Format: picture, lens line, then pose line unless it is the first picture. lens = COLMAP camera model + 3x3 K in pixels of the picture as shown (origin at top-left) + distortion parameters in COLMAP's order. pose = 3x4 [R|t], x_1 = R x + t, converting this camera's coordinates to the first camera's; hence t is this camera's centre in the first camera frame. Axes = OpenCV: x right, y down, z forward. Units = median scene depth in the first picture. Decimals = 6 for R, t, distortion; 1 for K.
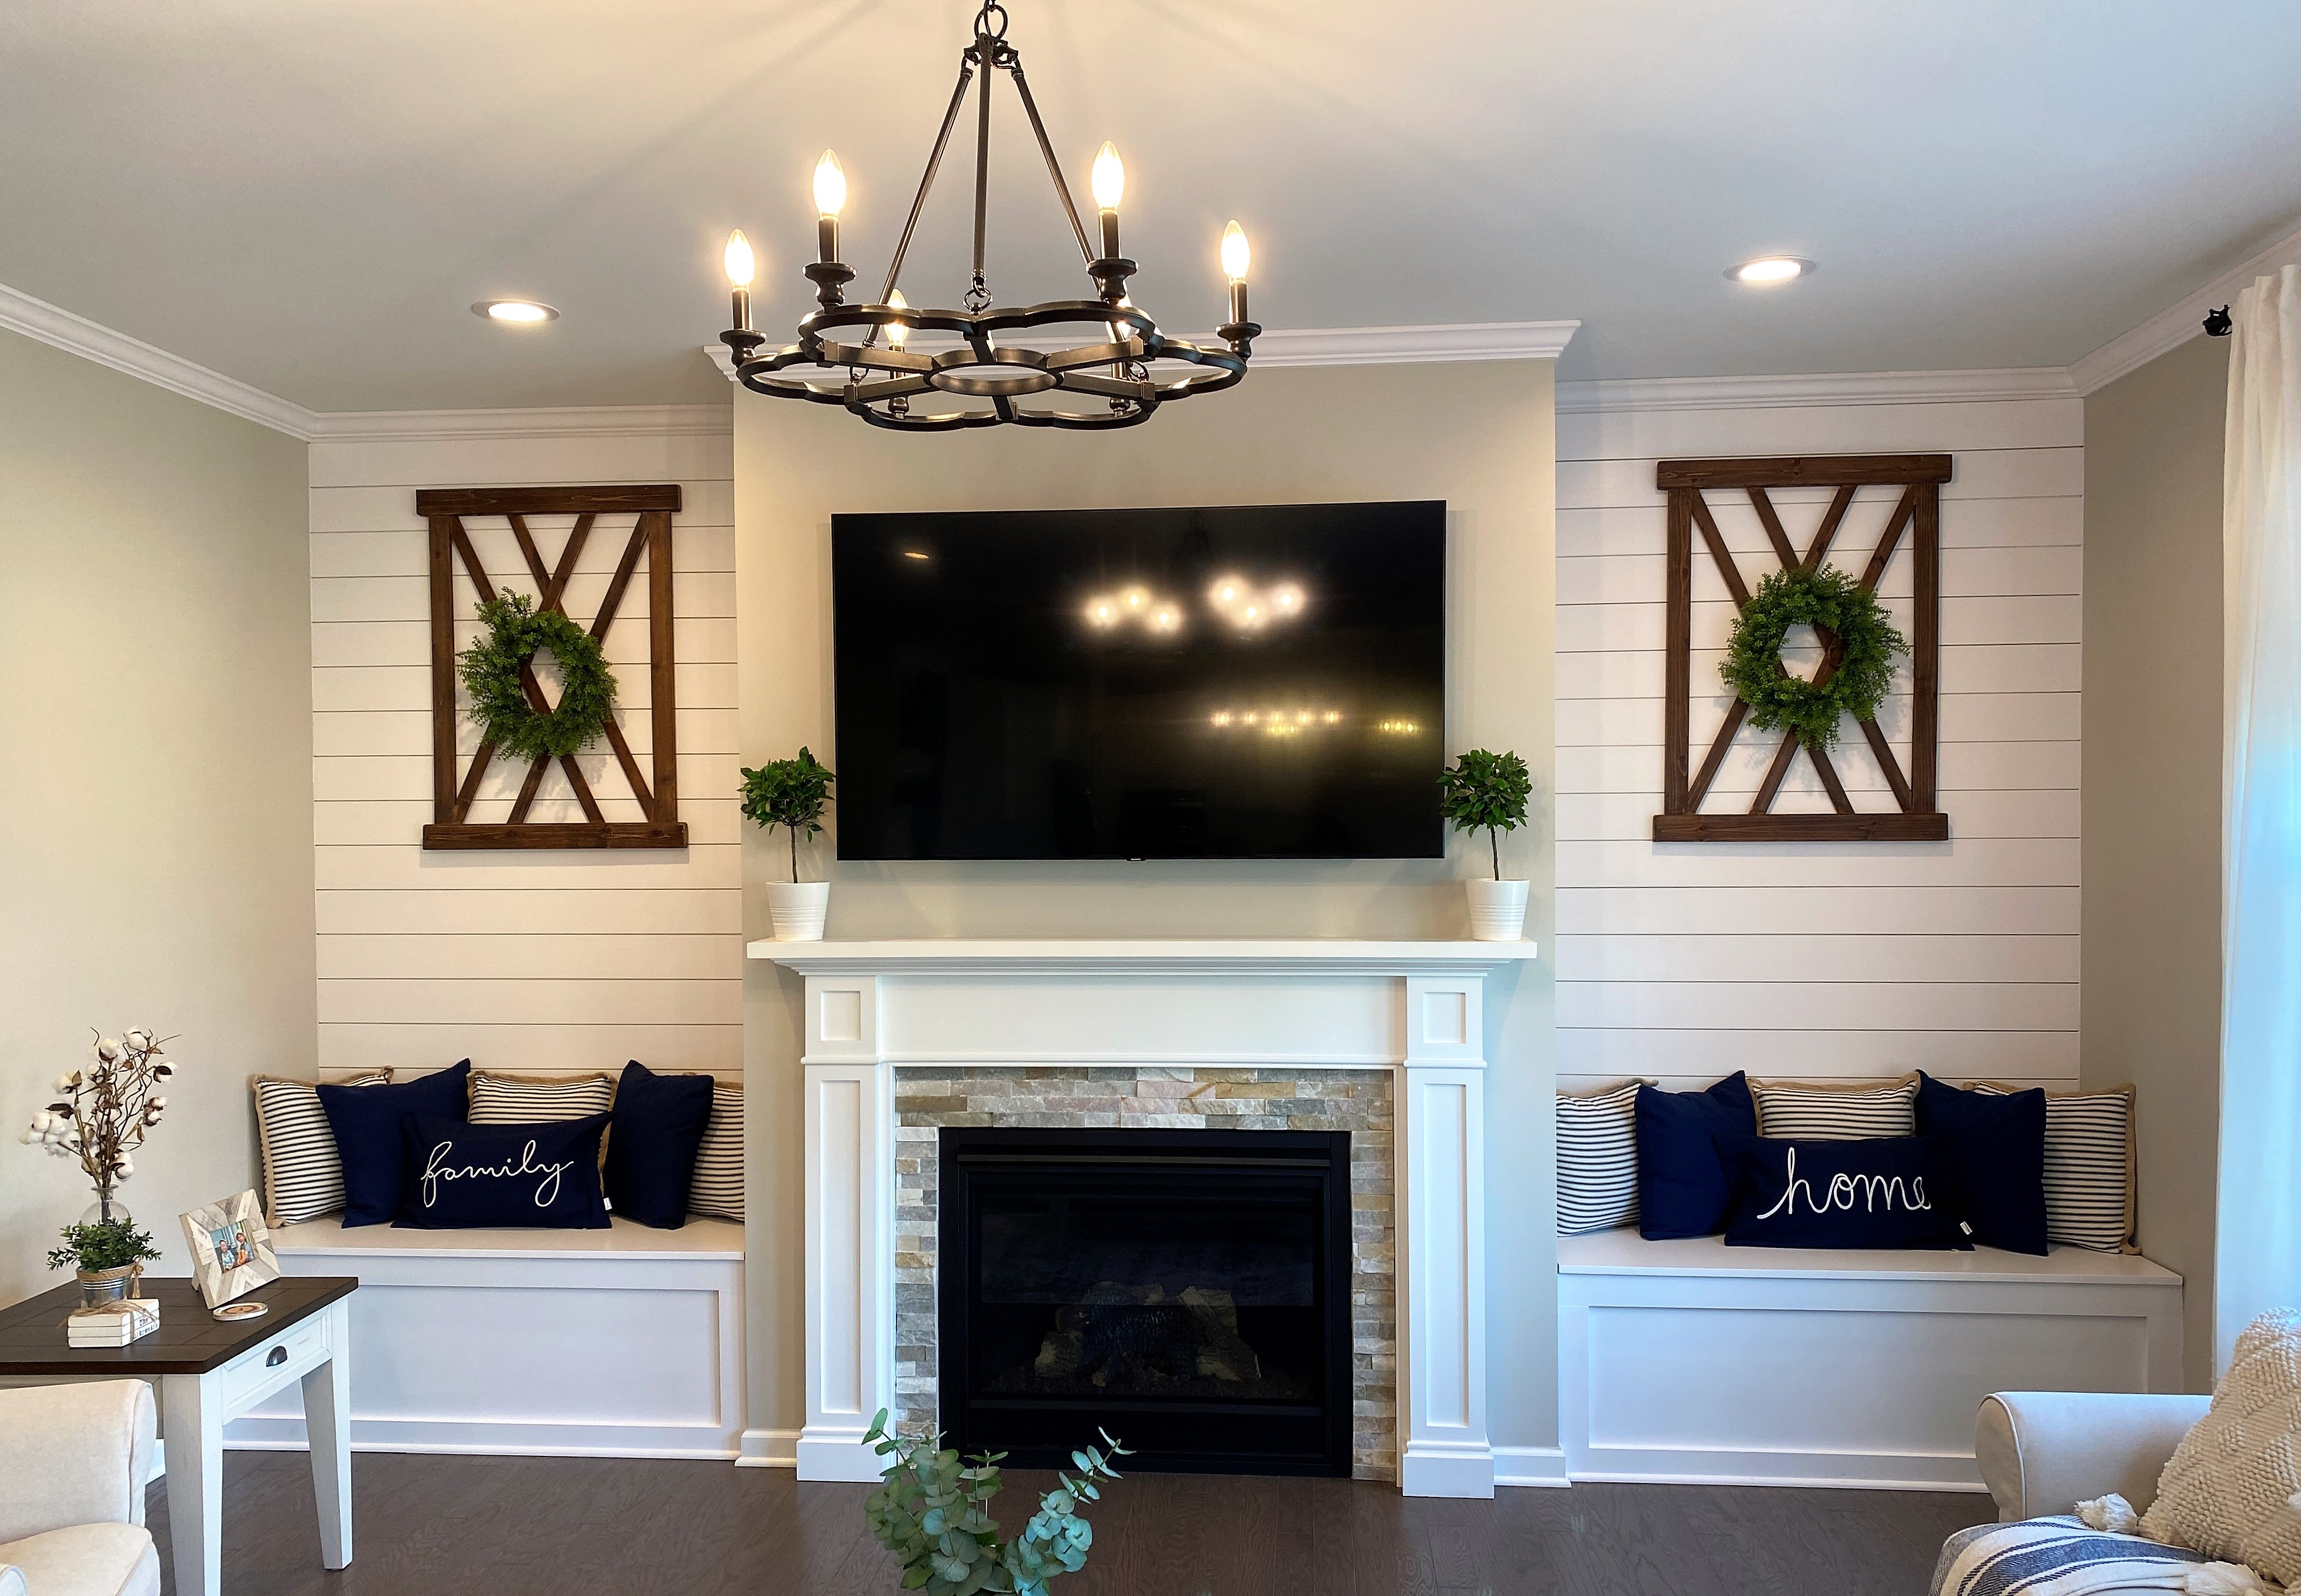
lens RADIAL K [[1823.1, 0, 1149.3], [0, 1823.1, 819.2], [0, 0, 1]] dist [0.055295, -0.028522]
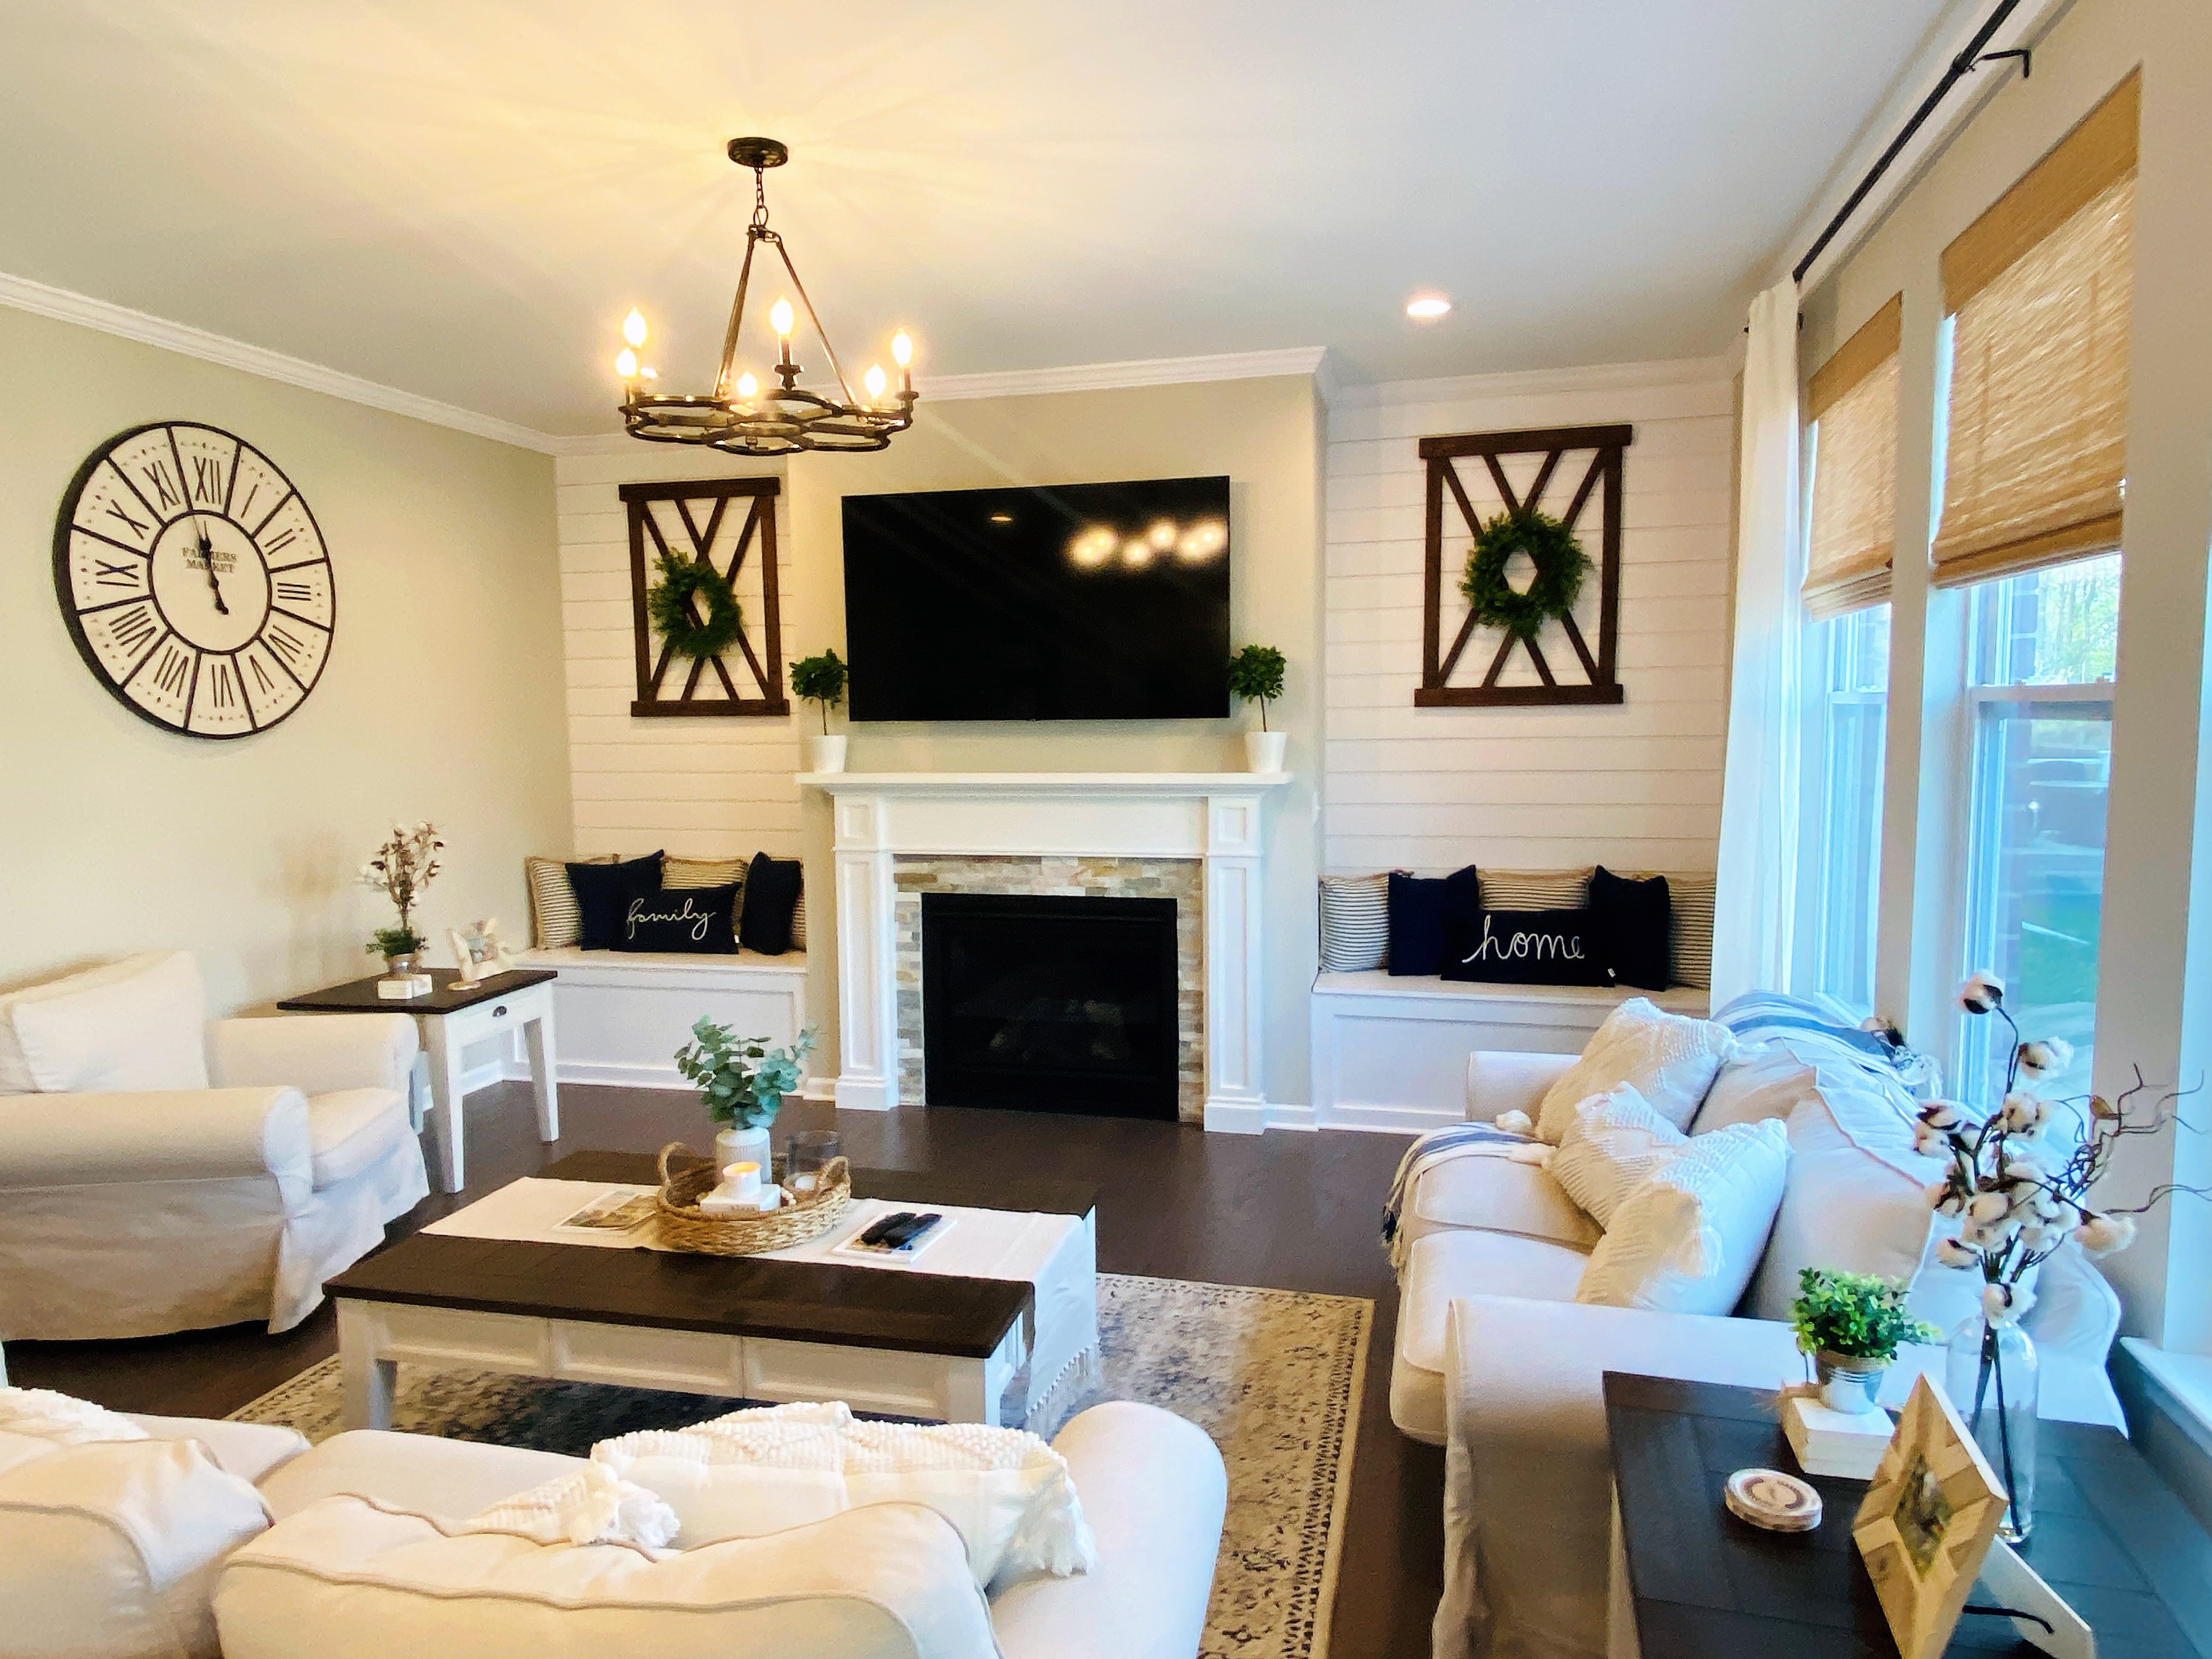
lens RADIAL K [[1402.6, 0, 1114.1], [0, 1402.6, 808.2], [0, 0, 1]] dist [0.065219, 0.000141]
pose [[0.986275, 0.005225, -0.165029, 0.240986], [0.007147, 0.997211, 0.074285, 0.008355], [0.164957, -0.074445, 0.983487, -0.146302]]
